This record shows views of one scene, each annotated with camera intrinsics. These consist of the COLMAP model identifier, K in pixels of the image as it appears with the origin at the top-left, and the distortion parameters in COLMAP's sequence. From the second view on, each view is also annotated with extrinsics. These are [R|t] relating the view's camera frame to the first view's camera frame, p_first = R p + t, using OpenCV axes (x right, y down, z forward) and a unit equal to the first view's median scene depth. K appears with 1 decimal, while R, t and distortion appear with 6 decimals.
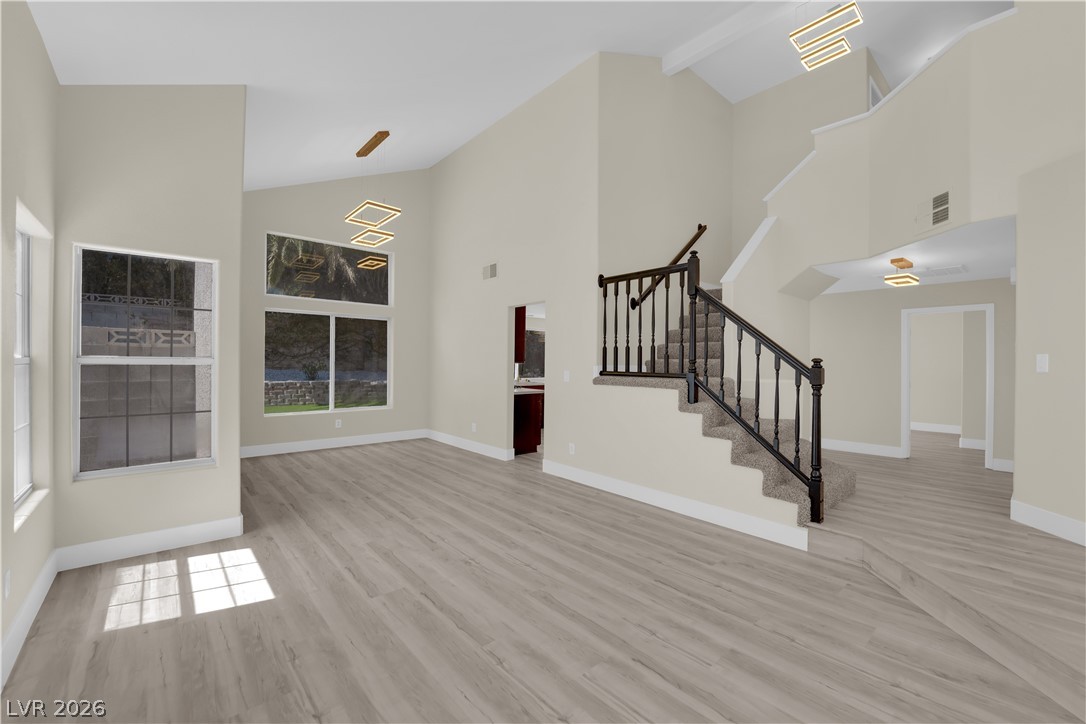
lens RADIAL K [[439.2, 0, 548.3], [0, 439.2, 361.3], [0, 0, 1]] dist [-0.005677, -0.004968]
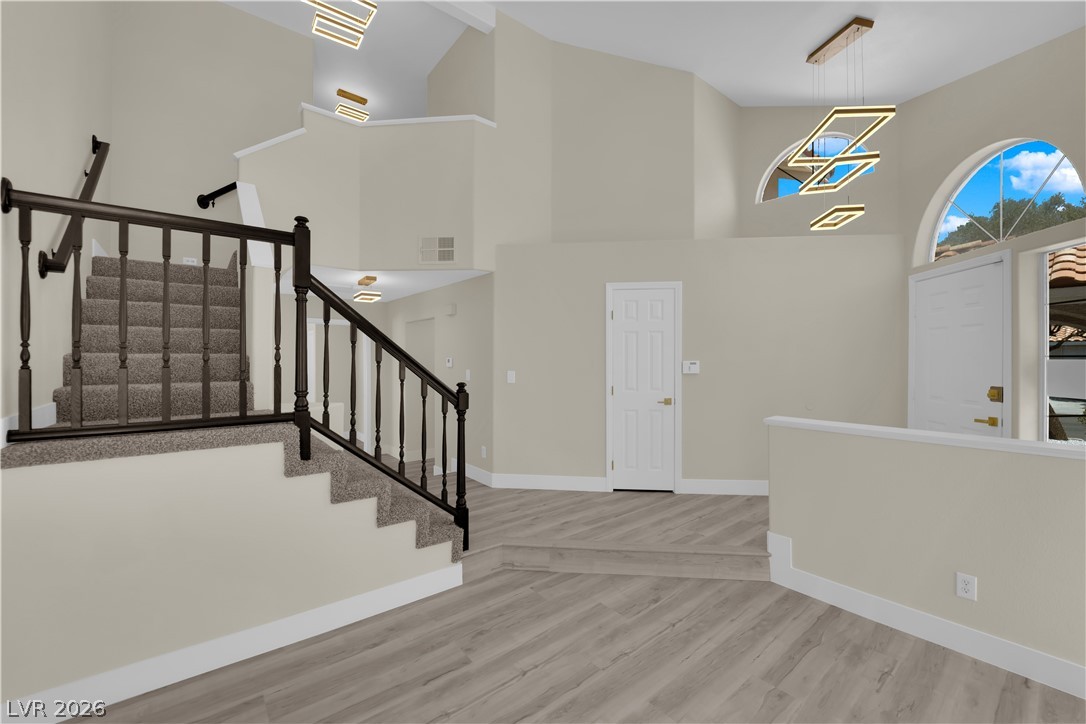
lens RADIAL K [[439.2, 0, 548.3], [0, 439.2, 361.3], [0, 0, 1]] dist [-0.005677, -0.004968]
pose [[0.043775, -0.013889, 0.998945, -0.350117], [-0.004279, 0.999892, 0.014090, -0.068309], [-0.999032, -0.004892, 0.043711, 0.765884]]
